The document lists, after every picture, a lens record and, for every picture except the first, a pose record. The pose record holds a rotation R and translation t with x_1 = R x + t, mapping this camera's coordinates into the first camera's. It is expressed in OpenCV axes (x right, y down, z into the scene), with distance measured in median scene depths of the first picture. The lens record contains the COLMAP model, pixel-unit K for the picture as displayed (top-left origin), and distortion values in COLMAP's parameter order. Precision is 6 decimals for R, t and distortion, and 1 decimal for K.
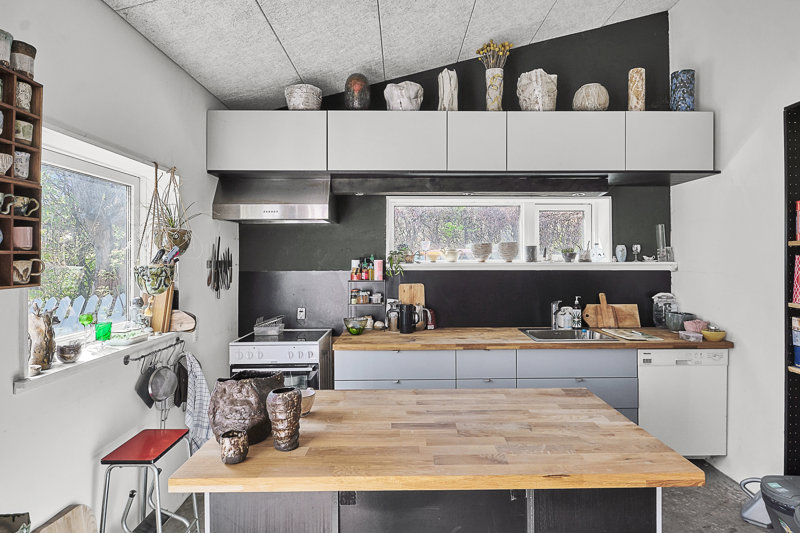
lens RADIAL K [[454.1, 0, 400.0], [0, 454.1, 266.3], [0, 0, 1]] dist [-0.001826, -0.000642]
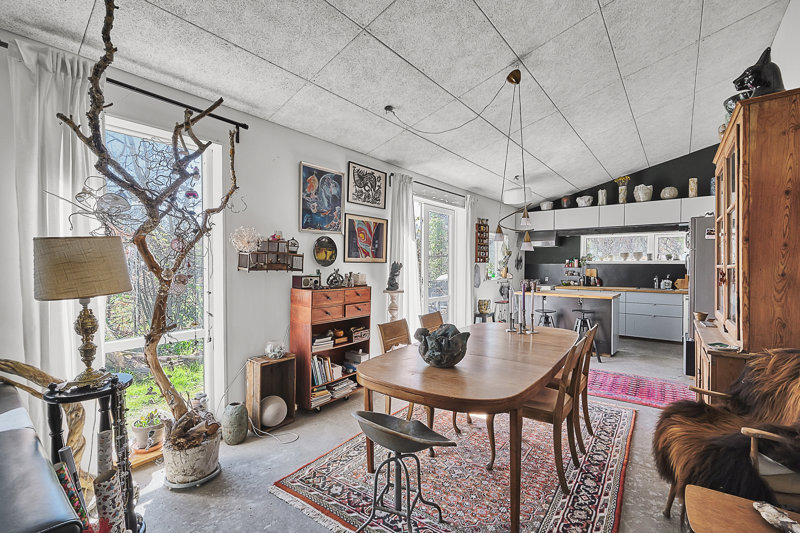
lens RADIAL K [[348.0, 0, 401.9], [0, 348.0, 265.3], [0, 0, 1]] dist [-0.002106, 0.000078]
pose [[0.786154, 0.006019, -0.618001, 0.426361], [-0.016051, 0.999814, -0.010681, 0.060011], [0.617822, 0.018316, 0.786105, -1.297367]]
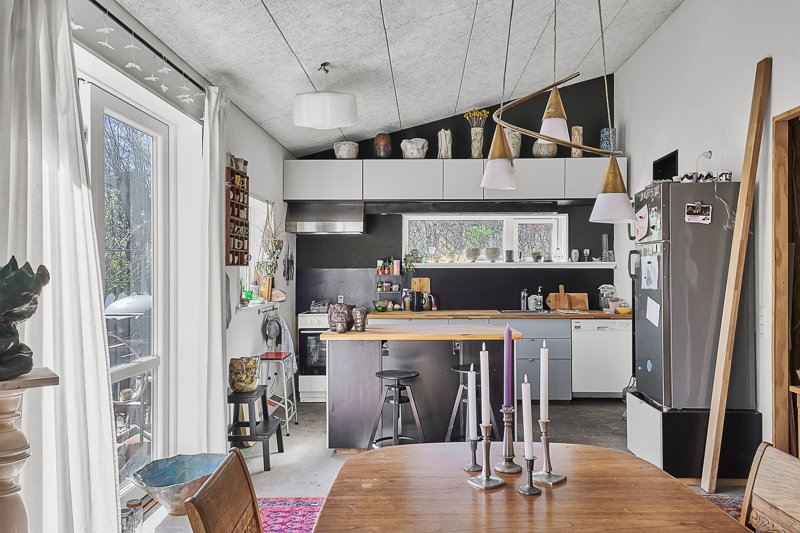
lens RADIAL K [[610.9, 0, 400.5], [0, 610.9, 268.1], [0, 0, 1]] dist [-0.000224, 0.000544]
pose [[0.999322, 0.000390, -0.036813, 0.034009], [-0.001210, 0.999751, -0.022264, 0.053200], [0.036796, 0.022293, 0.999074, -0.899907]]
